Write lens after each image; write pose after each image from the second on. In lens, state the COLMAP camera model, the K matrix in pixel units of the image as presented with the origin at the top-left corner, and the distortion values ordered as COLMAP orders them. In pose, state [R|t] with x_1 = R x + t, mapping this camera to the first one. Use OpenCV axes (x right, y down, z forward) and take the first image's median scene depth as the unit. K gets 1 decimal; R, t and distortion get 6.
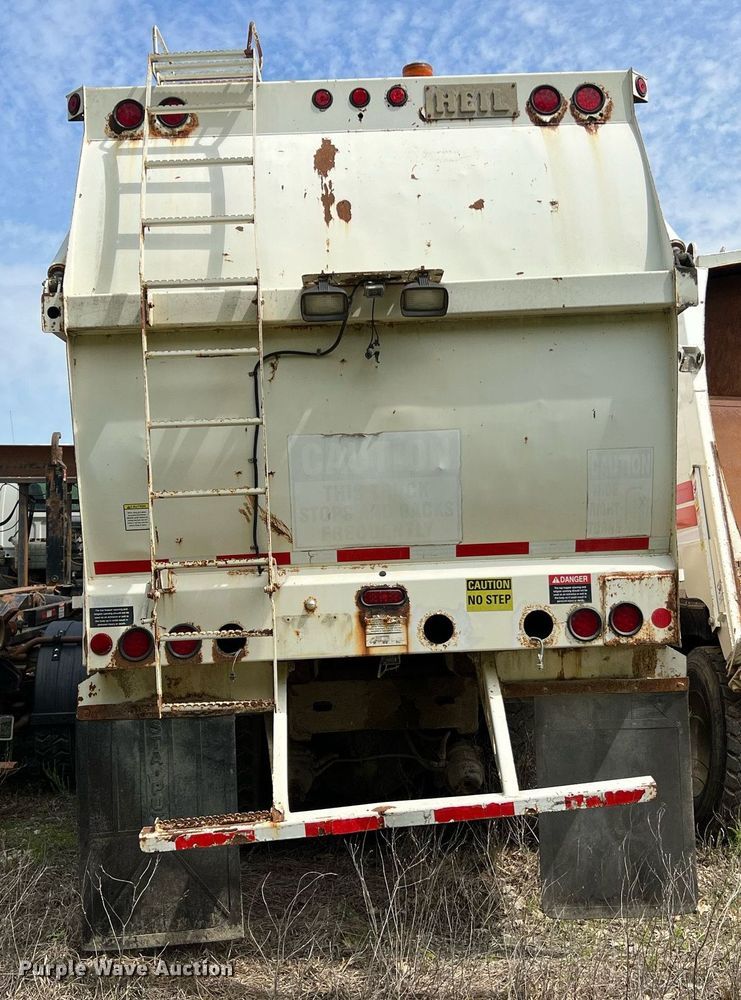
lens RADIAL K [[1143.5, 0, 370.5], [0, 1143.5, 500.0], [0, 0, 1]] dist [0.202968, -0.670373]
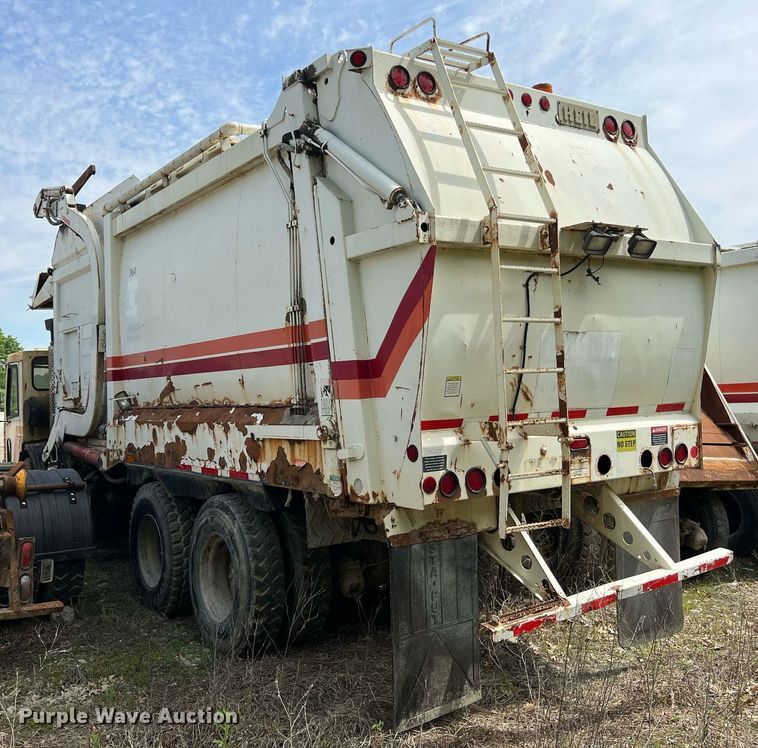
lens RADIAL K [[826.2, 0, 382.5], [0, 826.2, 336.3], [0, 0, 1]] dist [0.147794, -0.476303]
pose [[0.828154, 0.046557, 0.558564, -0.792099], [-0.026842, 0.998695, -0.043446, 0.000739], [-0.559858, 0.020987, 0.828323, 0.257848]]
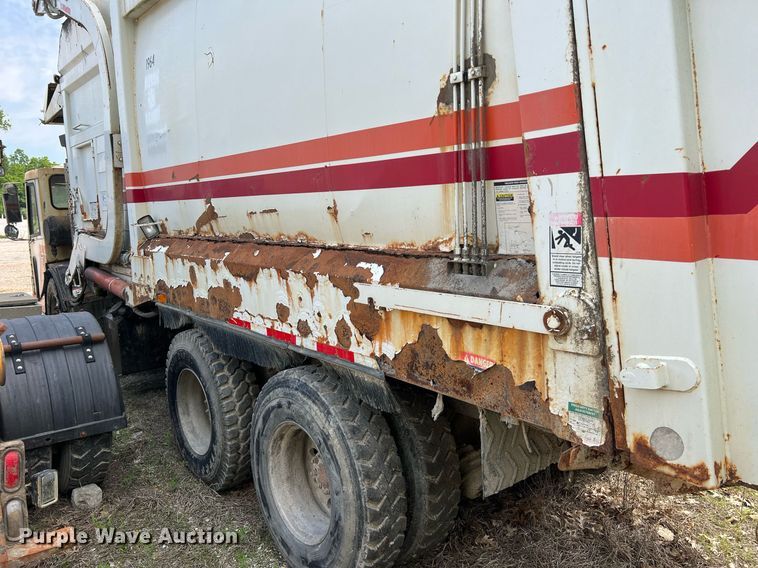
lens RADIAL K [[578.6, 0, 380.9], [0, 578.6, 291.1], [0, 0, 1]] dist [0.048468, -0.078110]
pose [[0.781488, -0.064850, 0.620541, -0.585643], [-0.043167, 0.986580, 0.157467, 0.006955], [-0.622425, -0.149845, 0.768201, 0.943423]]
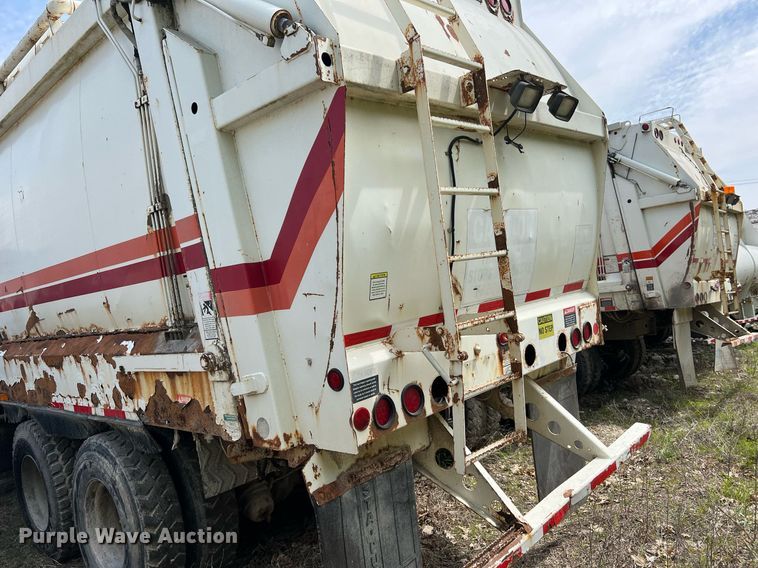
lens RADIAL K [[578.6, 0, 380.9], [0, 578.6, 291.1], [0, 0, 1]] dist [0.048468, -0.078110]
pose [[0.691547, -0.064218, 0.719471, -0.557916], [0.065950, 0.997493, 0.025642, 0.006664], [-0.719314, 0.029717, 0.694049, 0.642295]]
